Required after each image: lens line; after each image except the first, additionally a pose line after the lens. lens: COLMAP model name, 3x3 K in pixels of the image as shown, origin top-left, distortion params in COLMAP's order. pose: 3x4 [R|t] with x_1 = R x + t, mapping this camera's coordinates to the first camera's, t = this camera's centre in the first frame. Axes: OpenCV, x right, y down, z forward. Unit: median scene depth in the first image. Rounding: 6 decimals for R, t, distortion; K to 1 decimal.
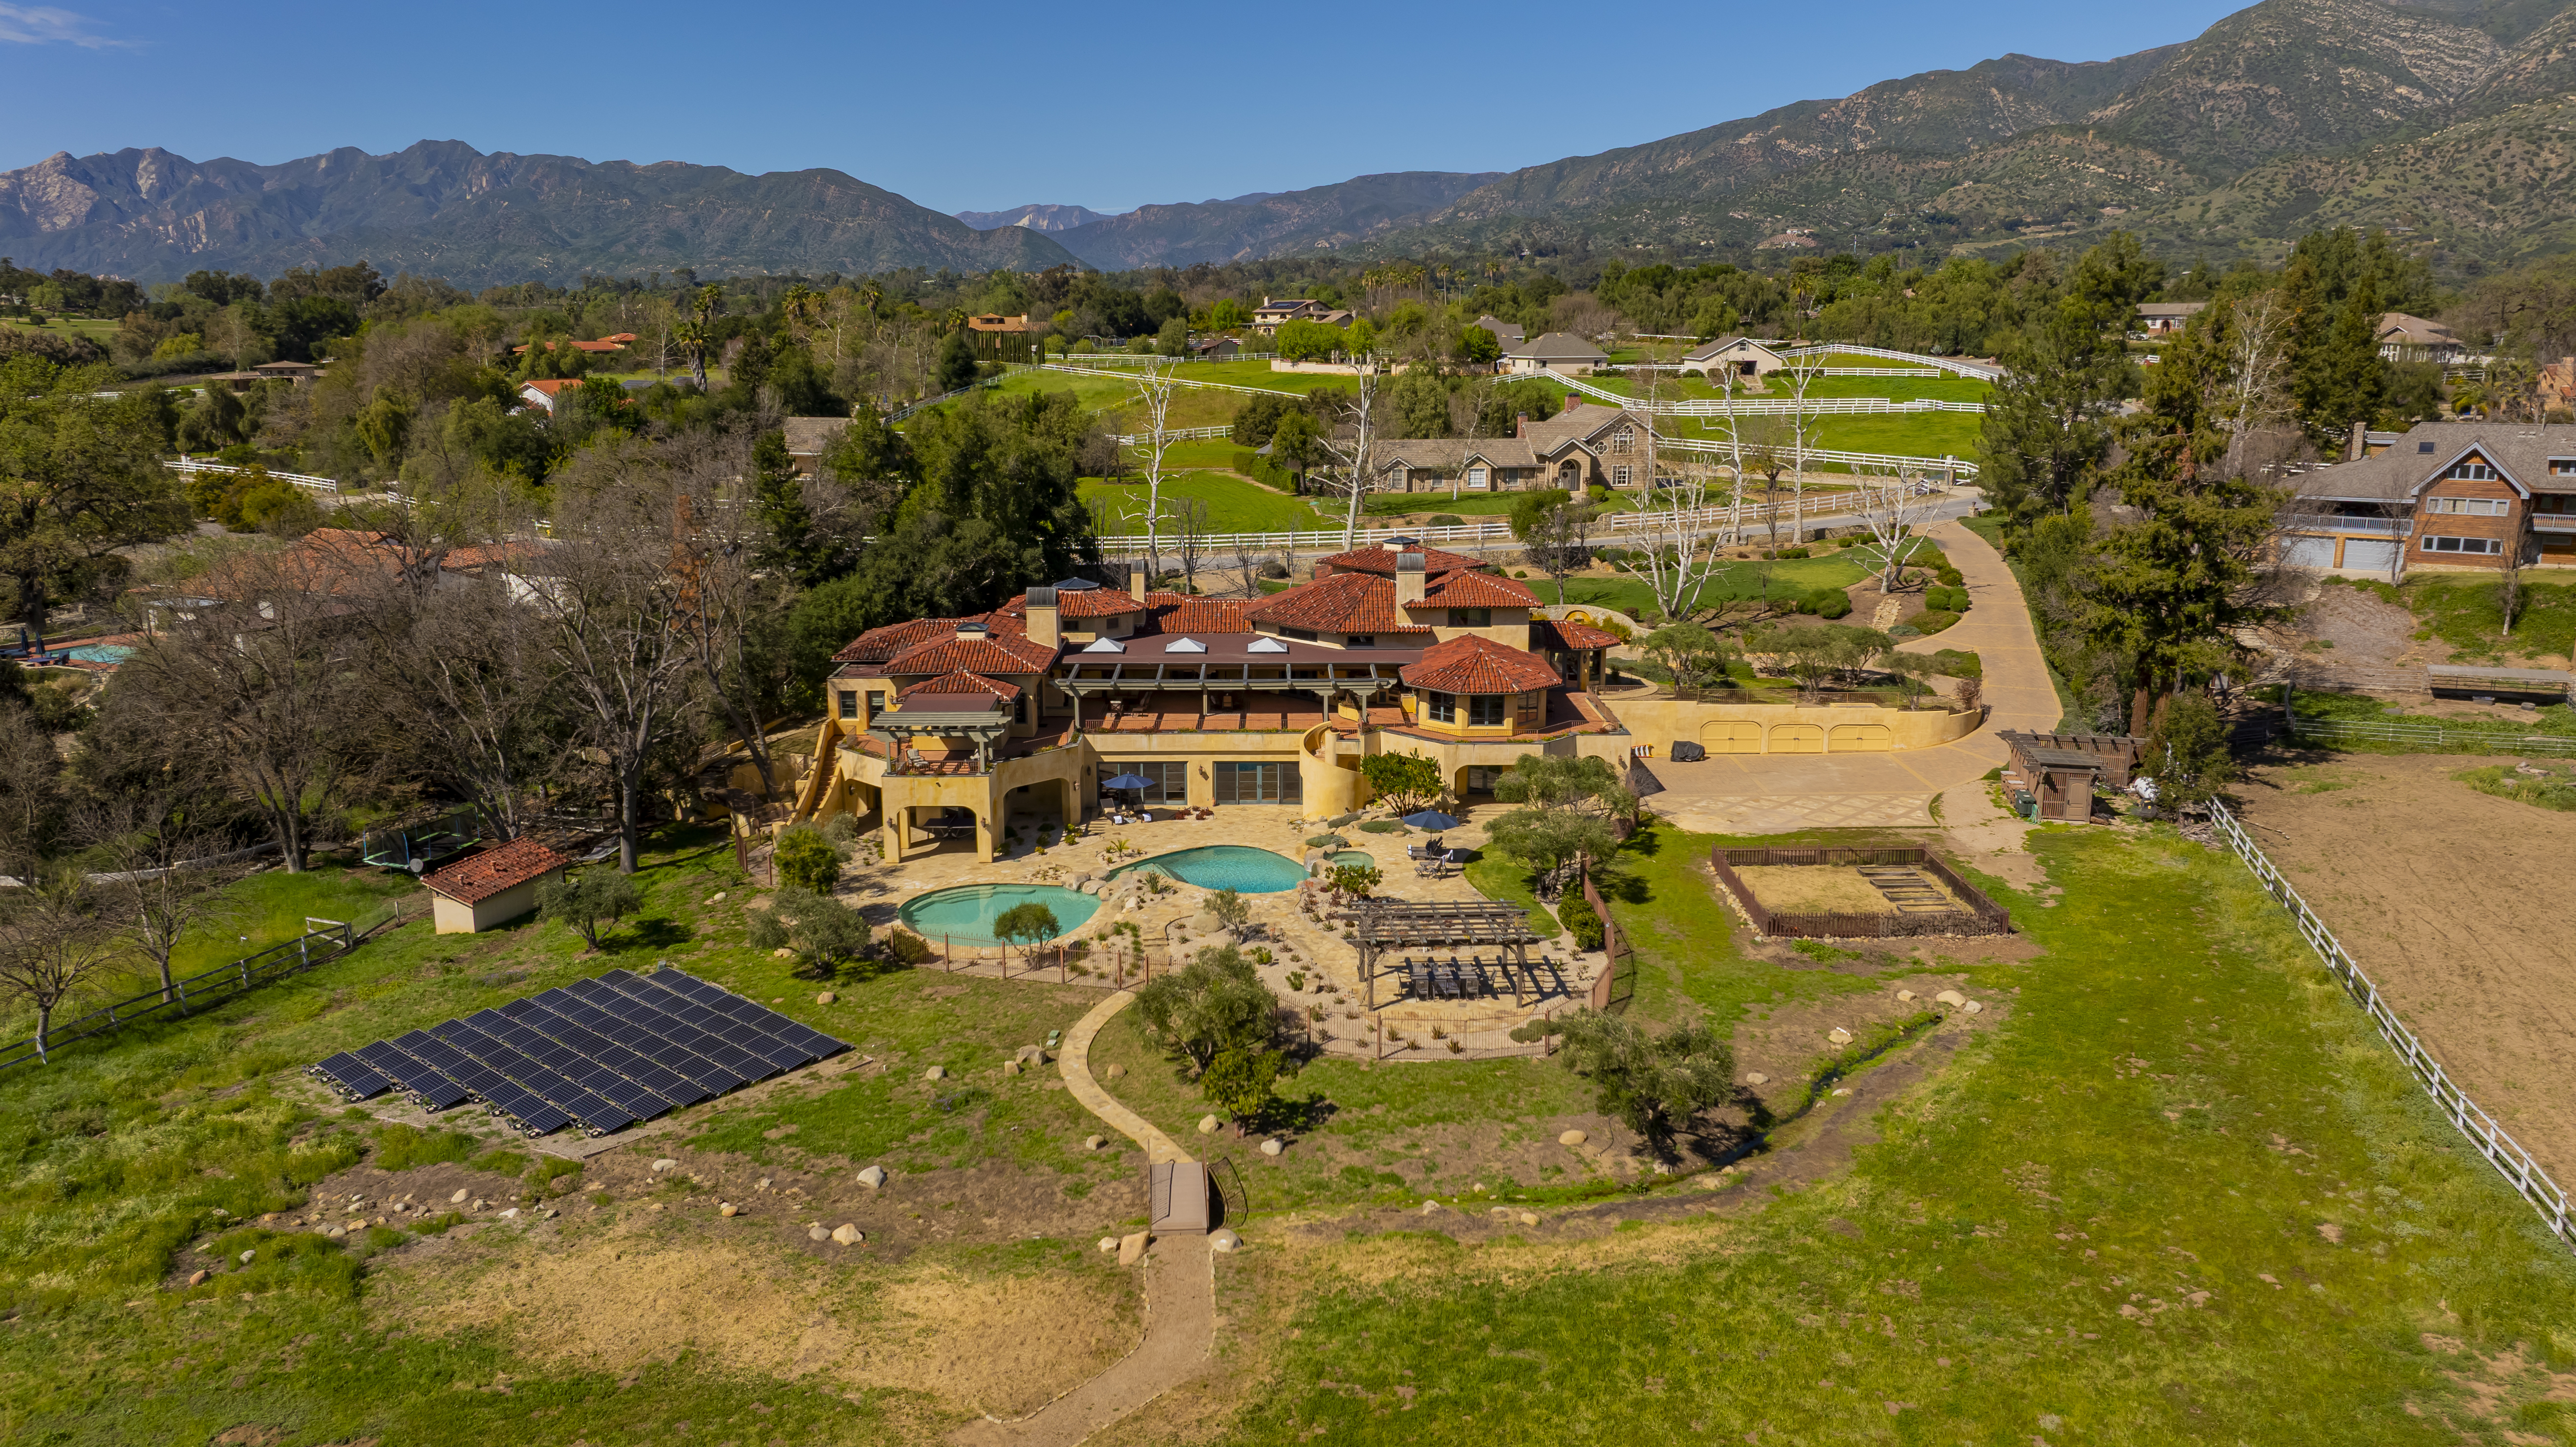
lens RADIAL K [[1804.2, 0, 1288.0], [0, 1804.2, 723.5], [0, 0, 1]] dist [-0.048072, 0.084828]
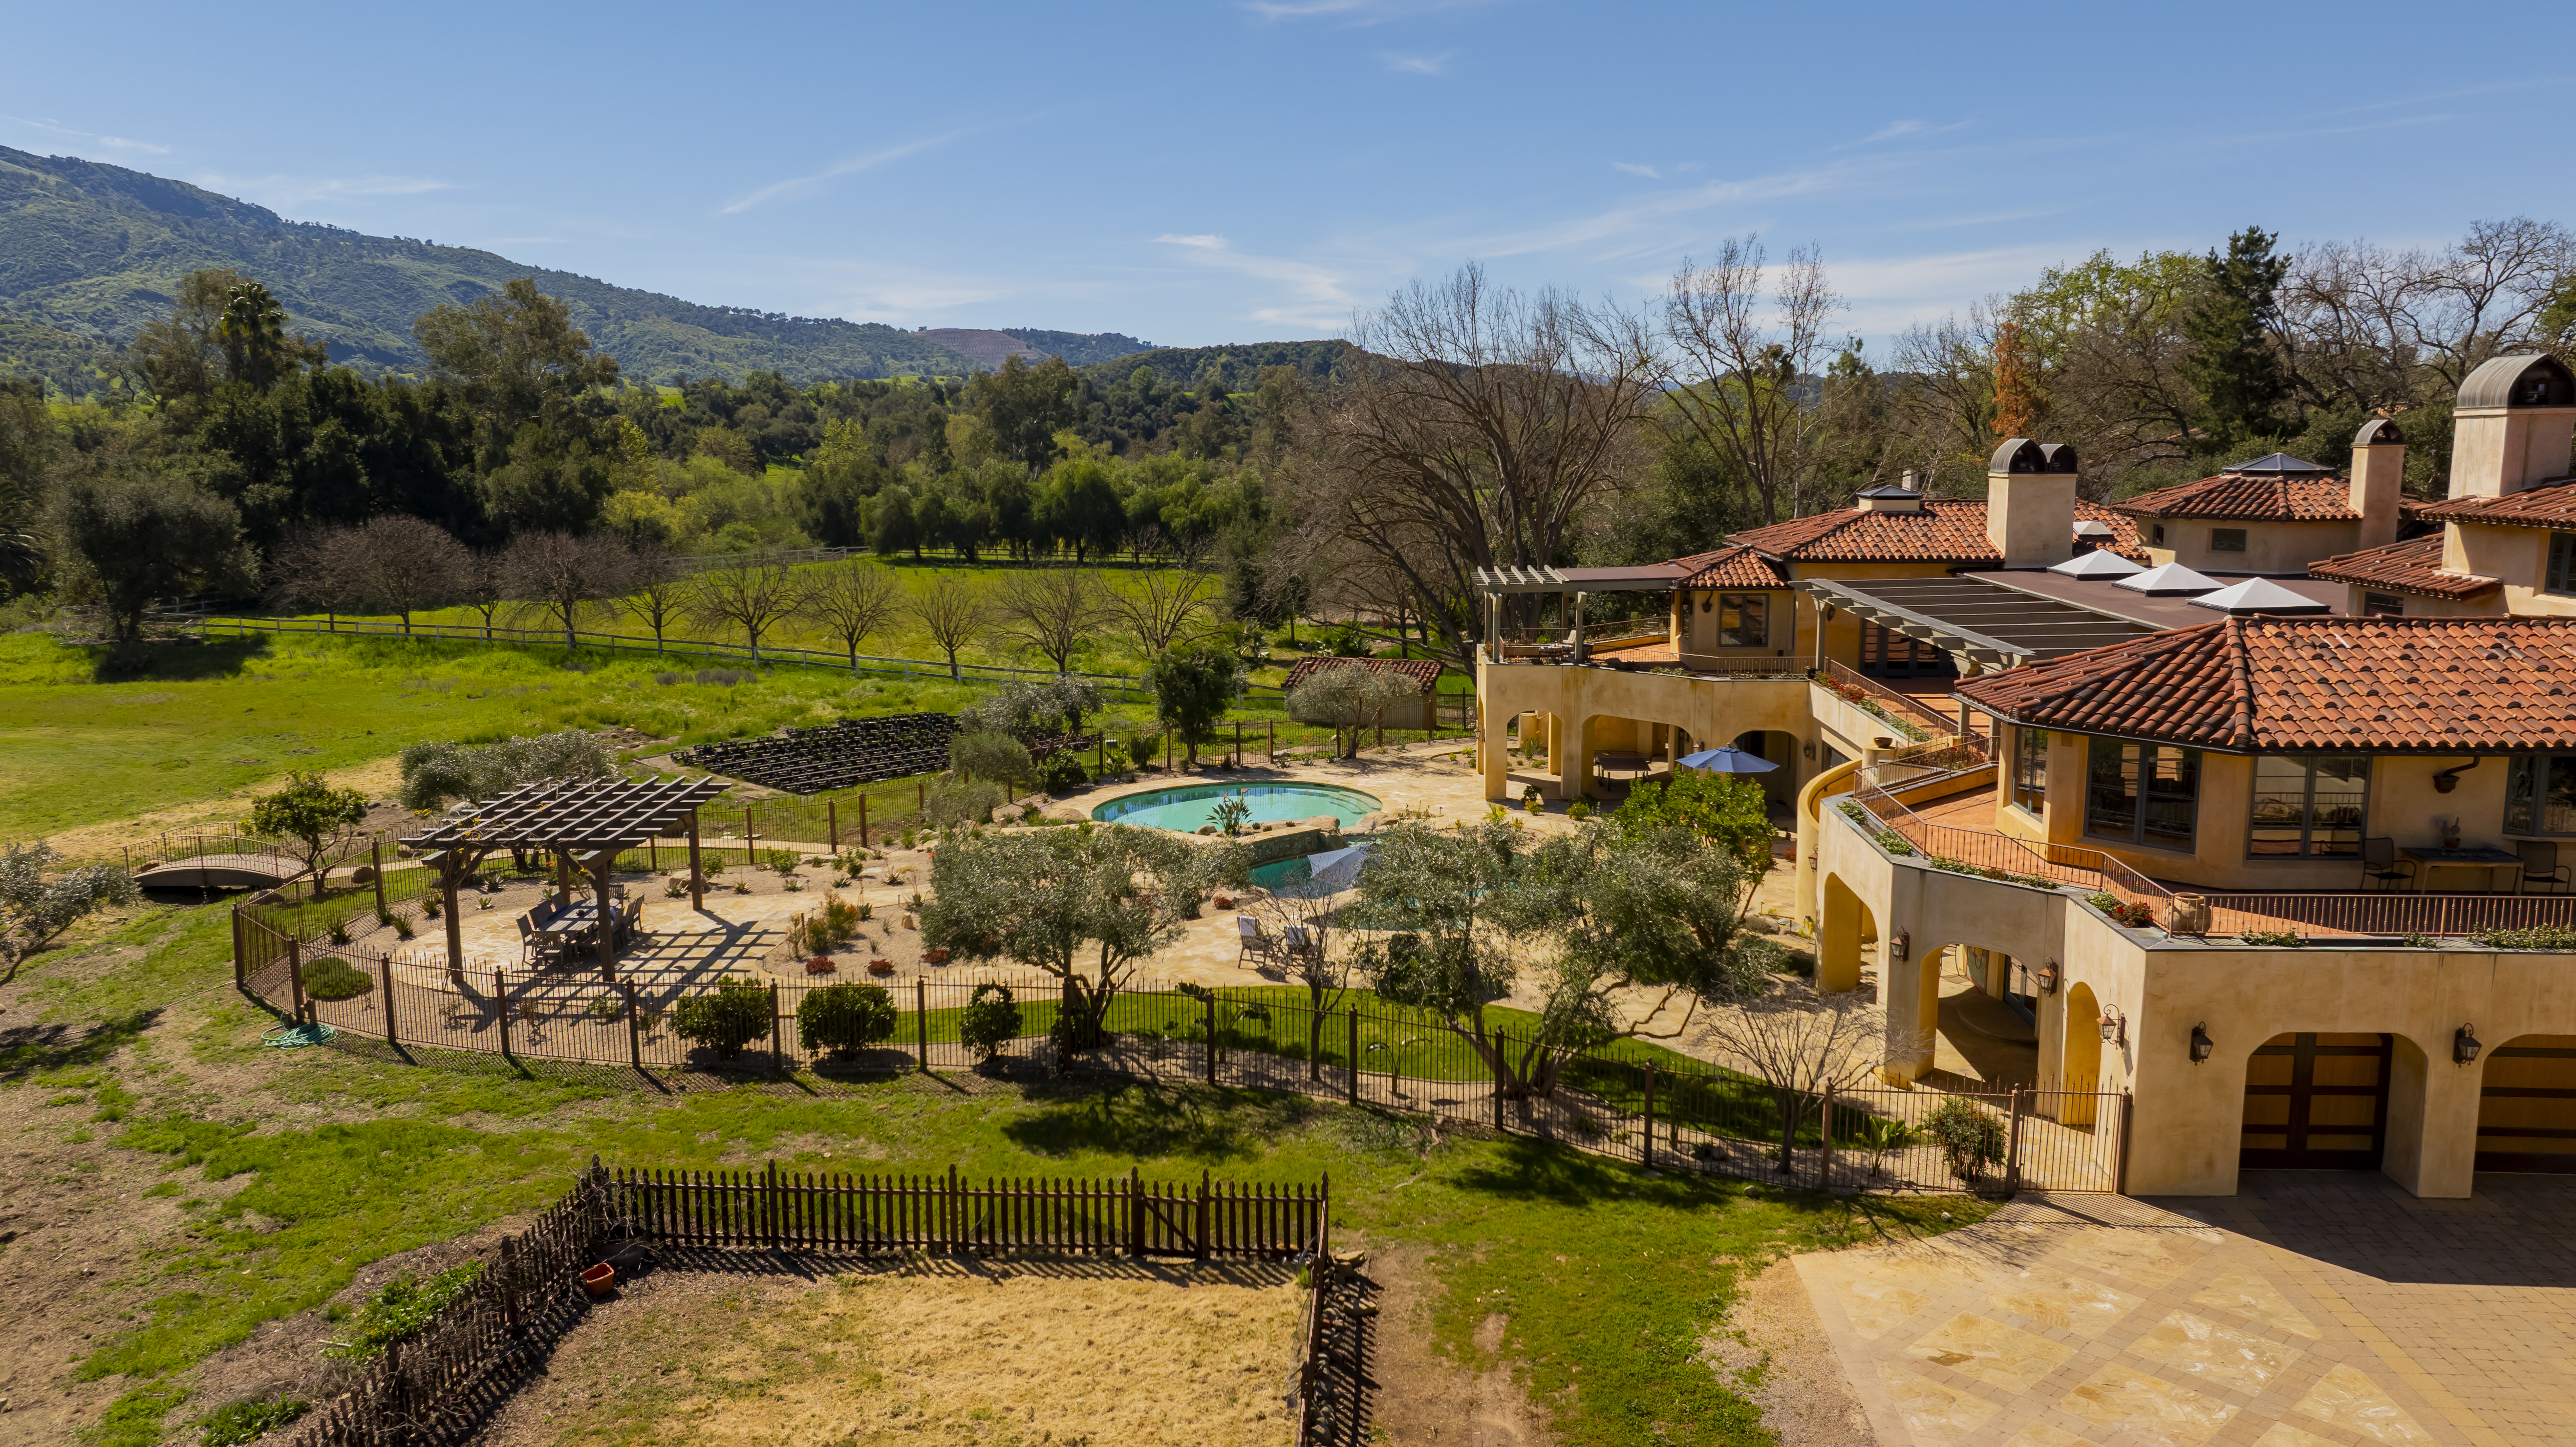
lens RADIAL K [[1804.2, 0, 1288.0], [0, 1804.2, 723.5], [0, 0, 1]] dist [-0.048072, 0.084828]
pose [[-0.066812, 0.162858, -0.984385, 0.437826], [-0.203925, 0.963535, 0.173249, -0.043906], [0.976704, 0.212316, -0.031165, 0.857479]]
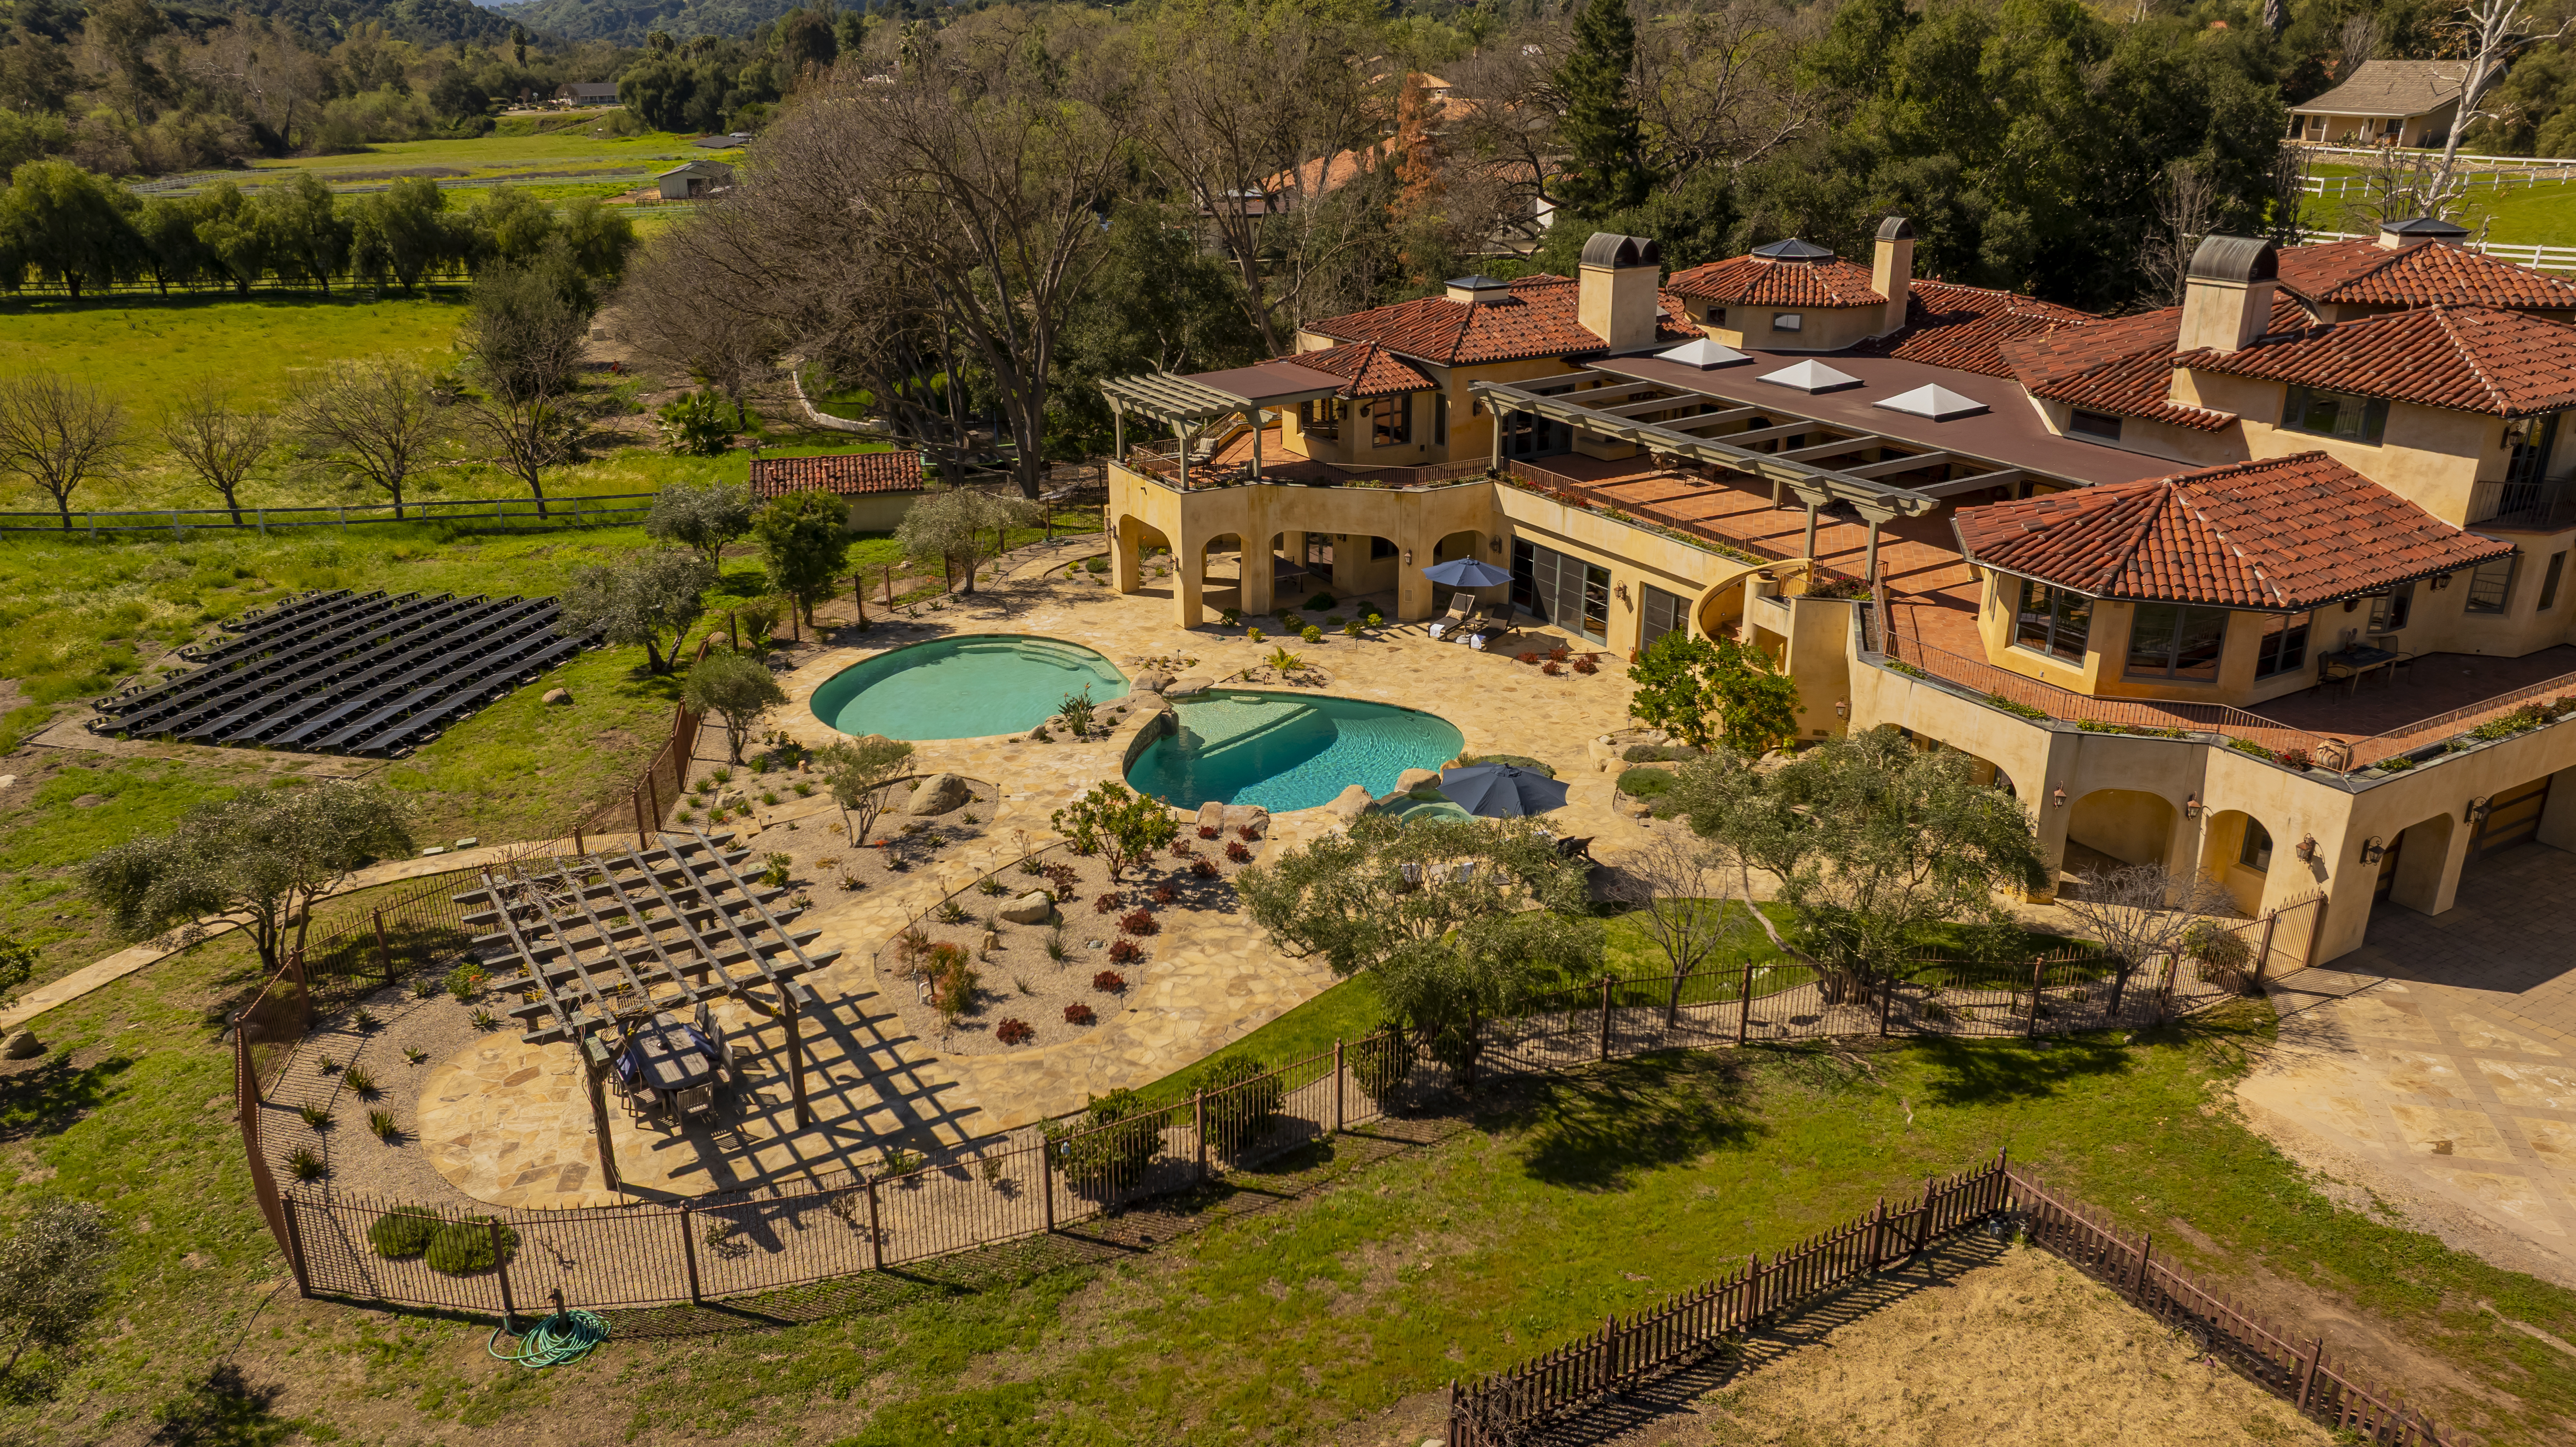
lens RADIAL K [[1804.2, 0, 1288.0], [0, 1804.2, 723.5], [0, 0, 1]] dist [-0.048072, 0.084828]
pose [[0.494117, 0.309560, -0.812417, 0.355319], [-0.179574, 0.950651, 0.253014, -0.055420], [0.850648, 0.020870, 0.525322, 0.627018]]
